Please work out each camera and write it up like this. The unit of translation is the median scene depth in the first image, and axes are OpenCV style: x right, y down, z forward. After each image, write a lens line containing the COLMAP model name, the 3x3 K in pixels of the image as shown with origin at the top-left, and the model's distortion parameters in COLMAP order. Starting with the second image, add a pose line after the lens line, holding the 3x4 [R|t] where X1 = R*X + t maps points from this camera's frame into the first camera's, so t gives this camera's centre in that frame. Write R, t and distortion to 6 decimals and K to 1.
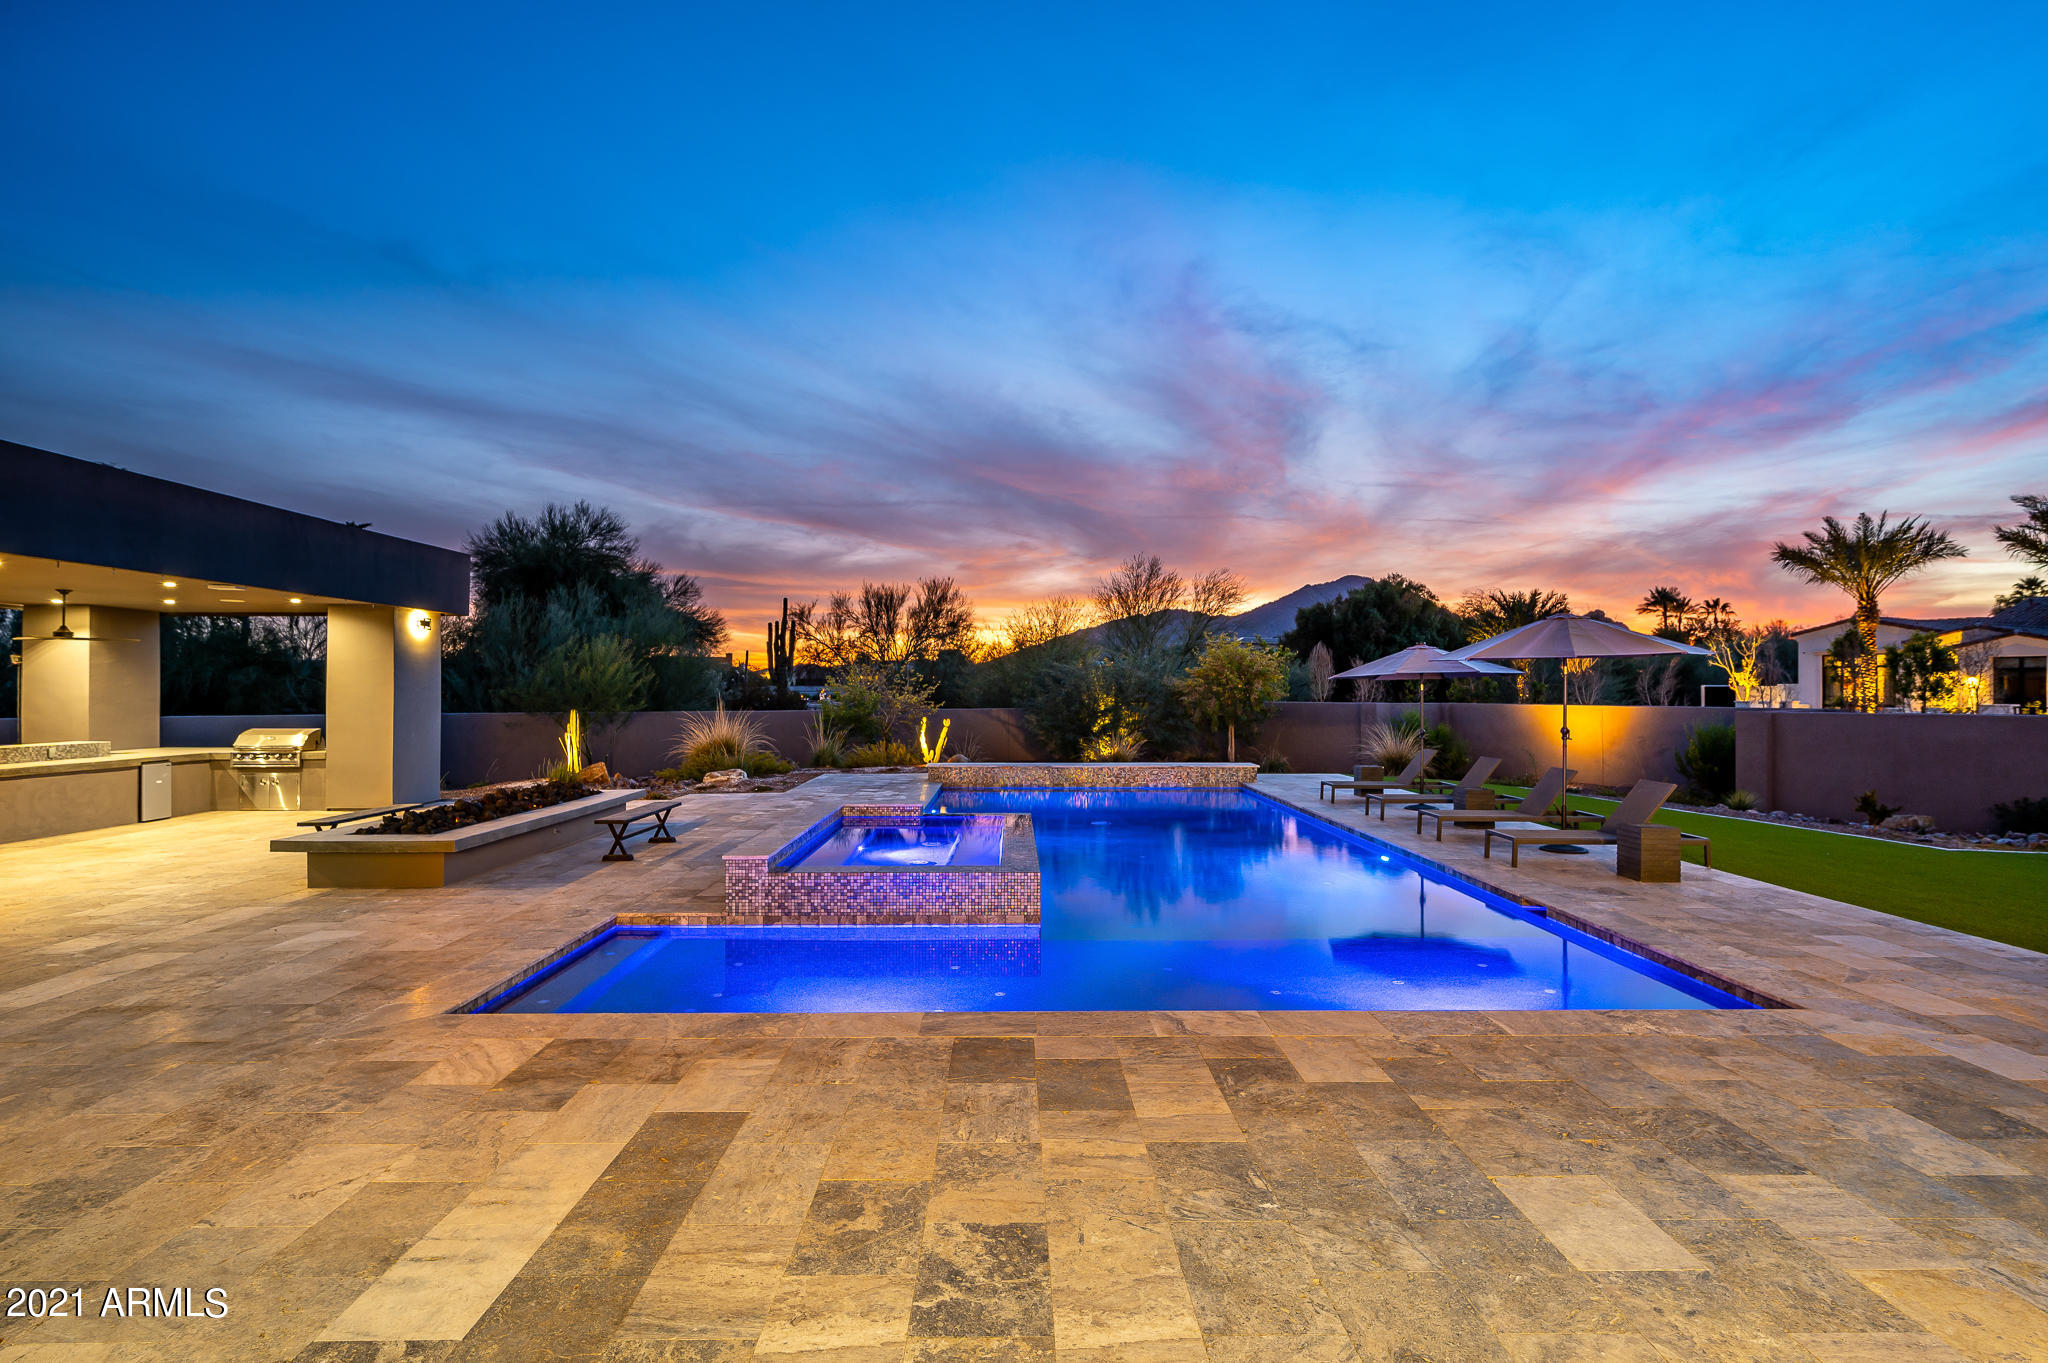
lens RADIAL K [[1037.5, 0, 1021.7], [0, 1037.5, 686.5], [0, 0, 1]] dist [0.001021, -0.000031]
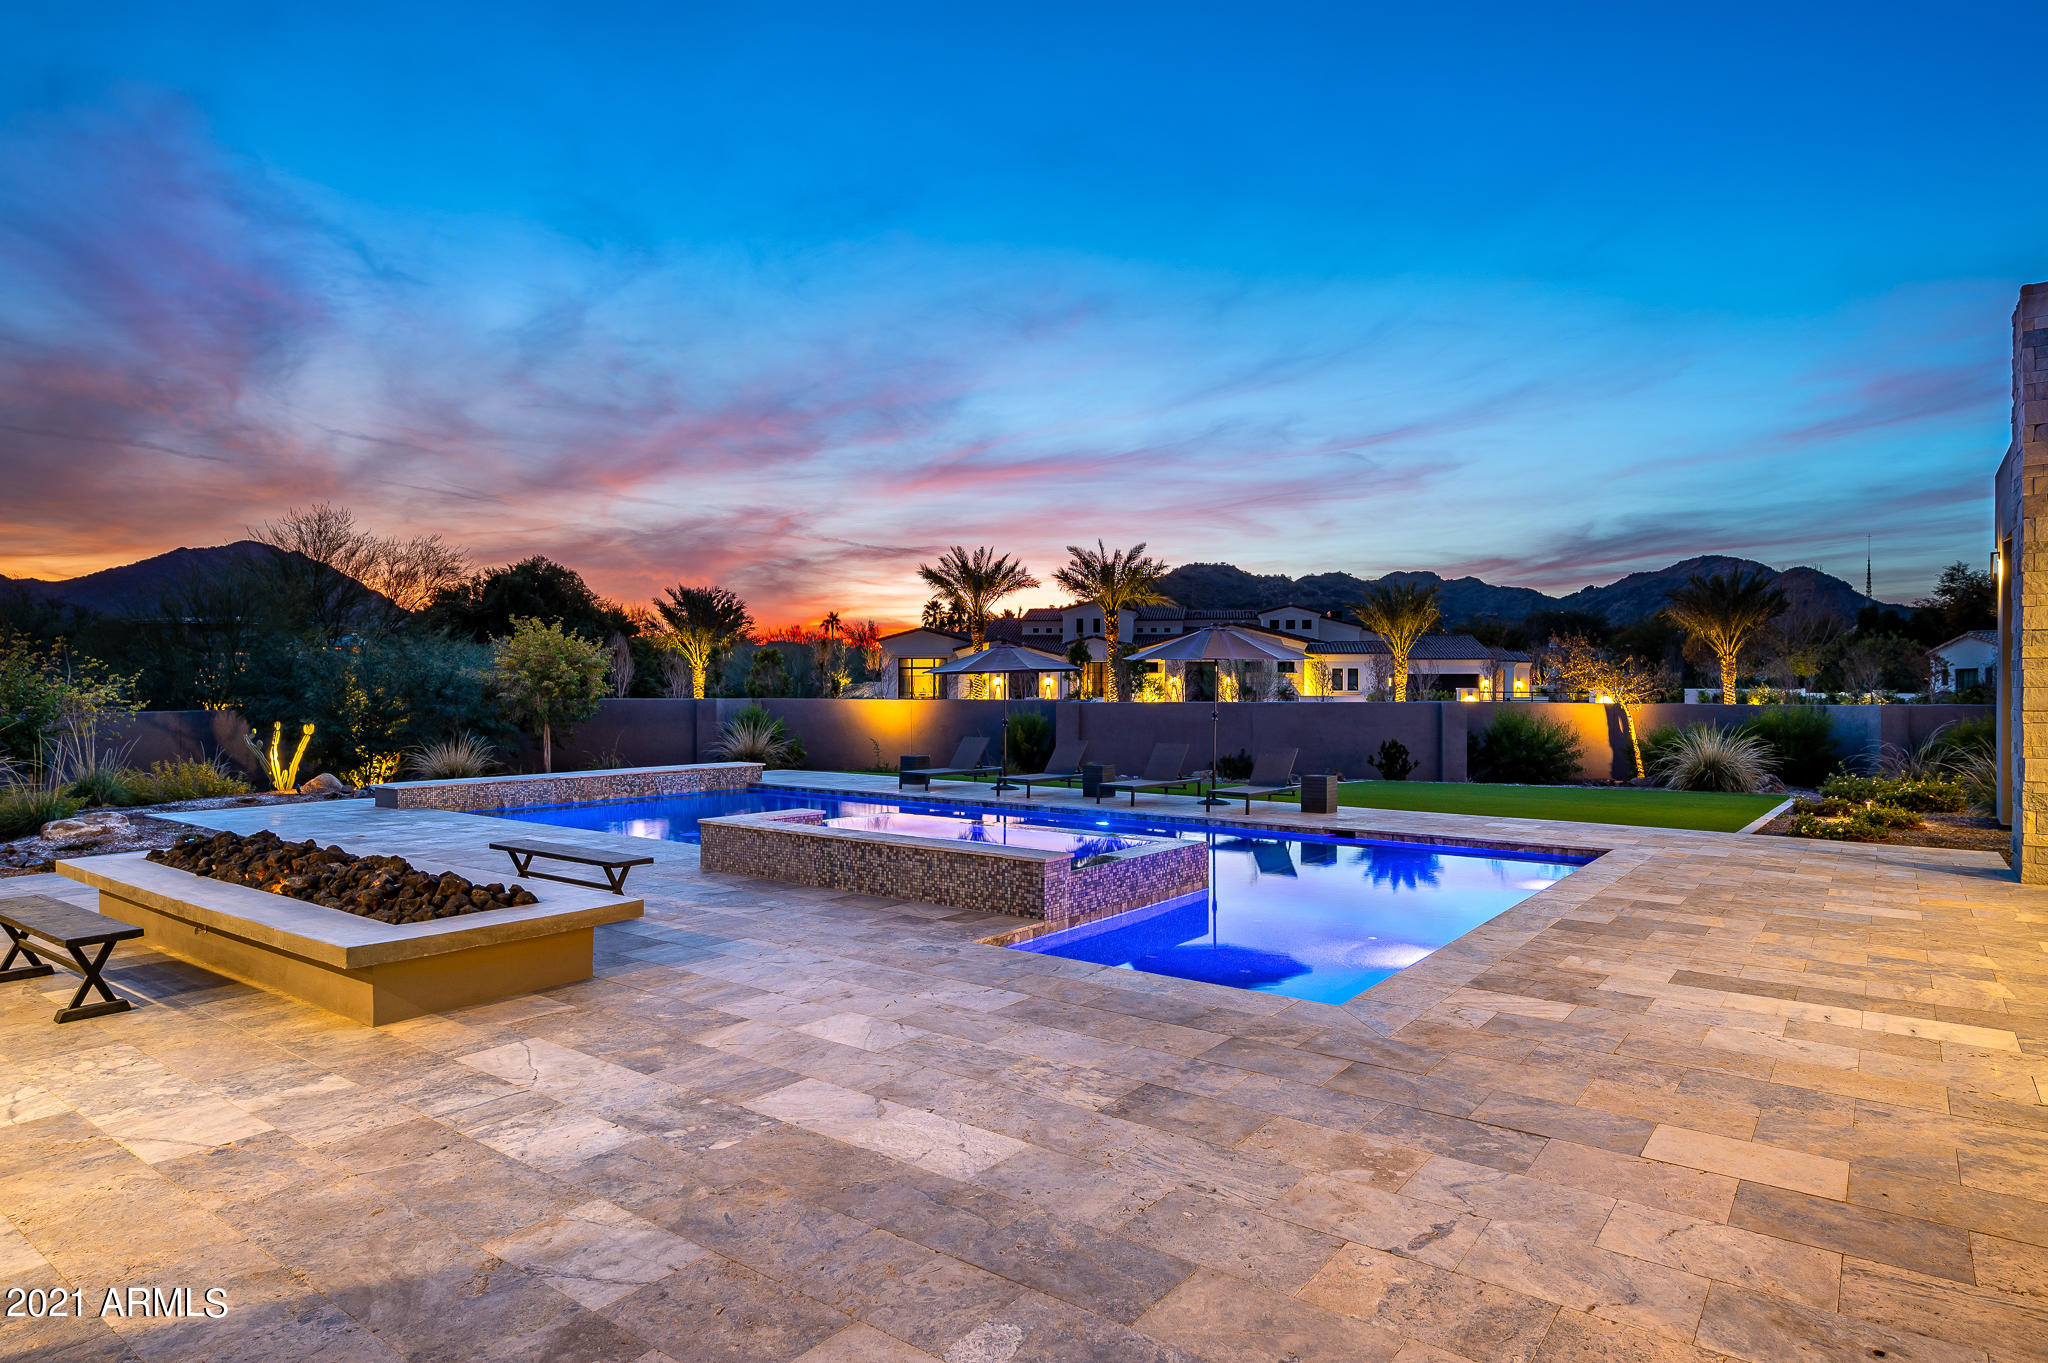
lens RADIAL K [[1145.2, 0, 1055.8], [0, 1145.2, 681.2], [0, 0, 1]] dist [0.000926, 0.001308]
pose [[0.602284, 0.006969, 0.798252, -0.550397], [-0.004850, 0.999975, -0.005071, 0.006598], [-0.798268, -0.000817, 0.602302, 0.197970]]
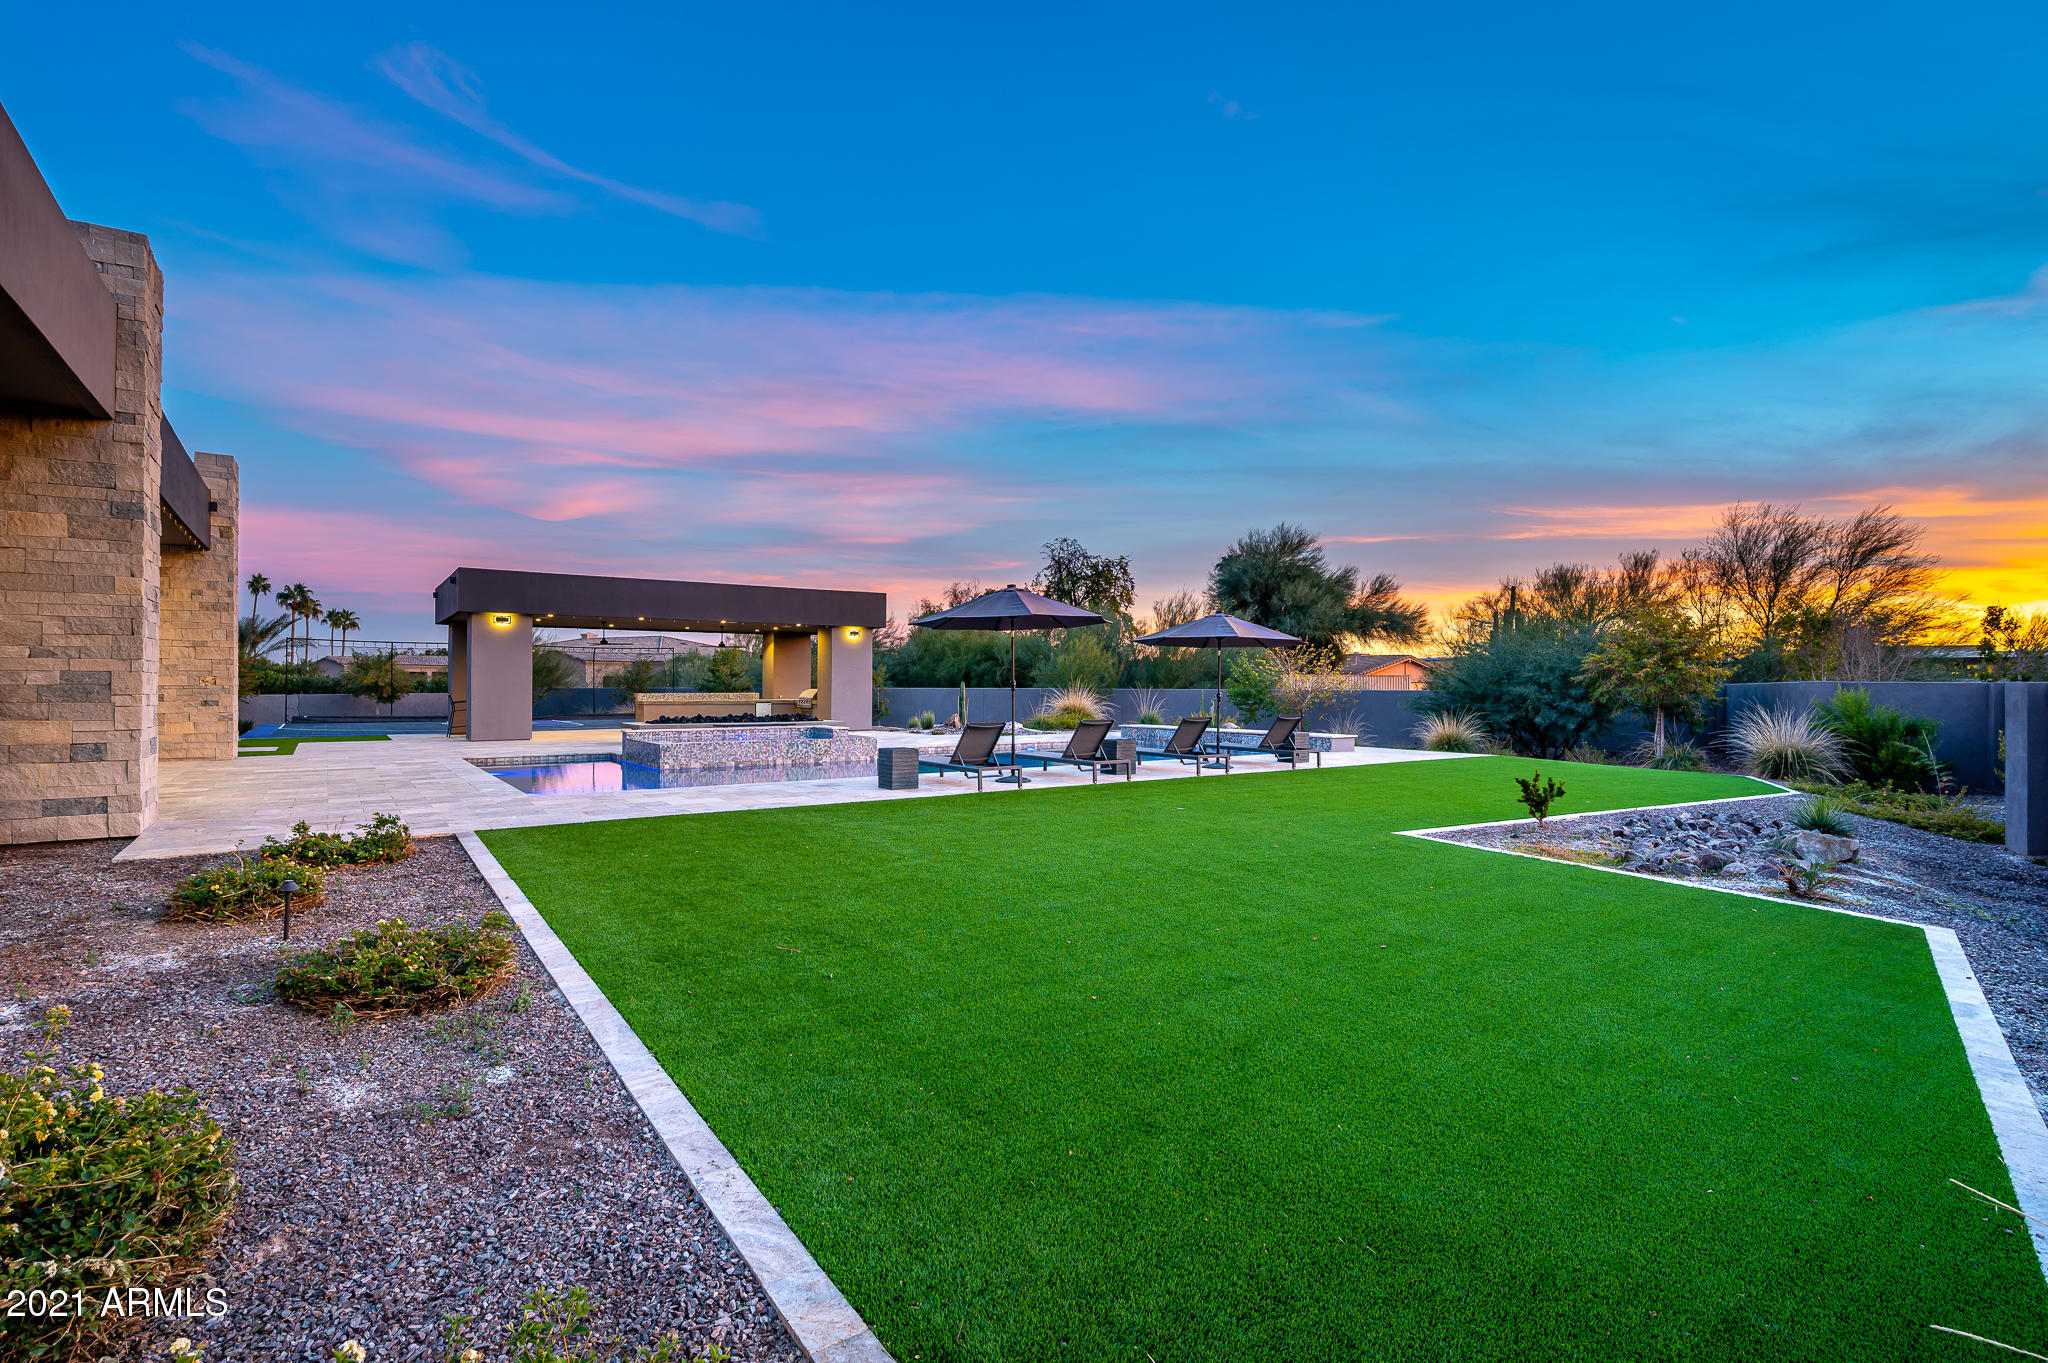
lens RADIAL K [[990.7, 0, 1024.0], [0, 990.7, 681.5], [0, 0, 1]] dist [0.002945, 0.000464]
pose [[0.568545, -0.002378, -0.822649, 1.064243], [0.001401, 0.999997, -0.001923, 0.029870], [0.822651, -0.000059, 0.568546, 0.240166]]
